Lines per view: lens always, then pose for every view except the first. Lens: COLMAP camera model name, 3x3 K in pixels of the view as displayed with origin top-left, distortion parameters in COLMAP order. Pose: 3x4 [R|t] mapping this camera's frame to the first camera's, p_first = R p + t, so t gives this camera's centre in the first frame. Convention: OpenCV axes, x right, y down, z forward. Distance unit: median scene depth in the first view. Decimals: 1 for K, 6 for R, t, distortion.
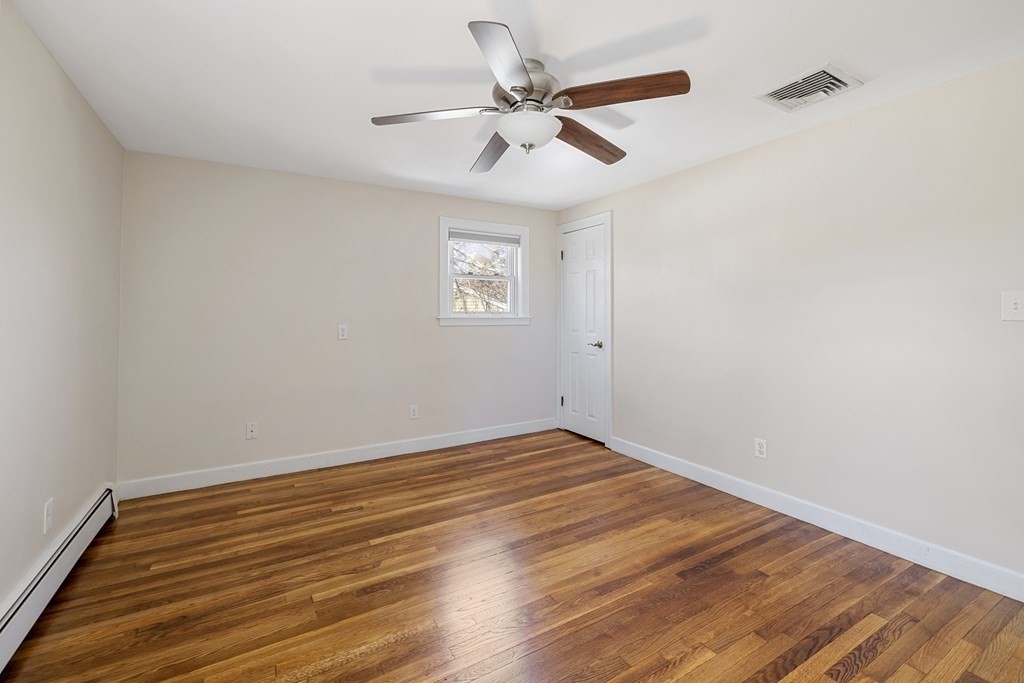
lens RADIAL K [[432.6, 0, 500.6], [0, 432.6, 306.8], [0, 0, 1]] dist [-0.001104, 0.001377]
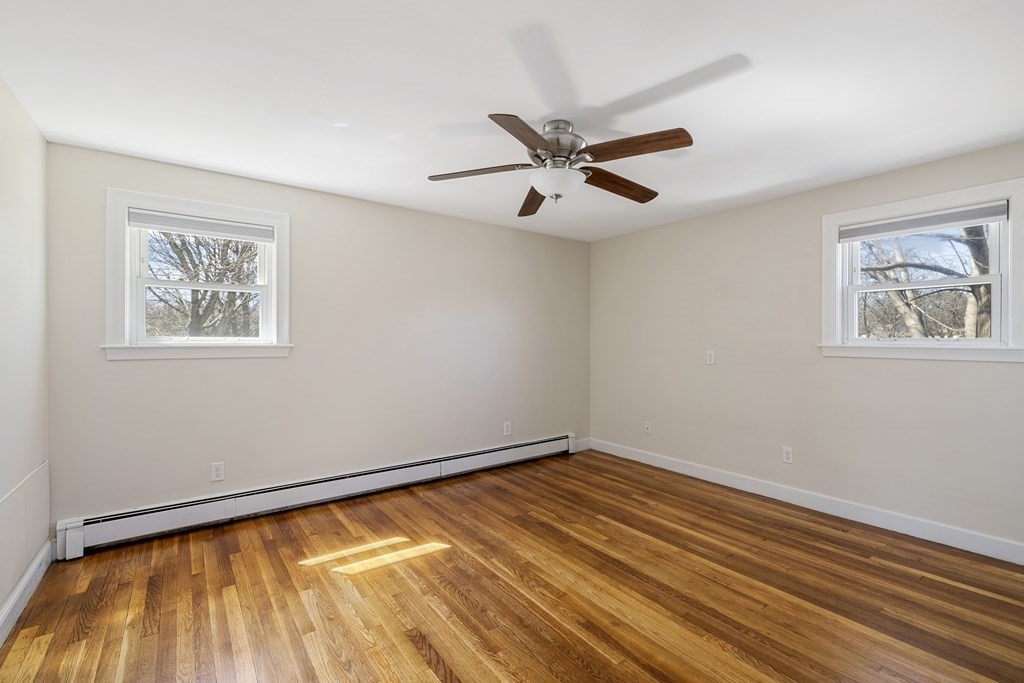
lens RADIAL K [[432.6, 0, 512.8], [0, 432.6, 339.5], [0, 0, 1]] dist [-0.001104, 0.001377]
pose [[0.136642, 0.003582, -0.990614, 0.810354], [0.011373, 0.999922, 0.005184, 0.004220], [0.990555, -0.011975, 0.136591, 0.489567]]
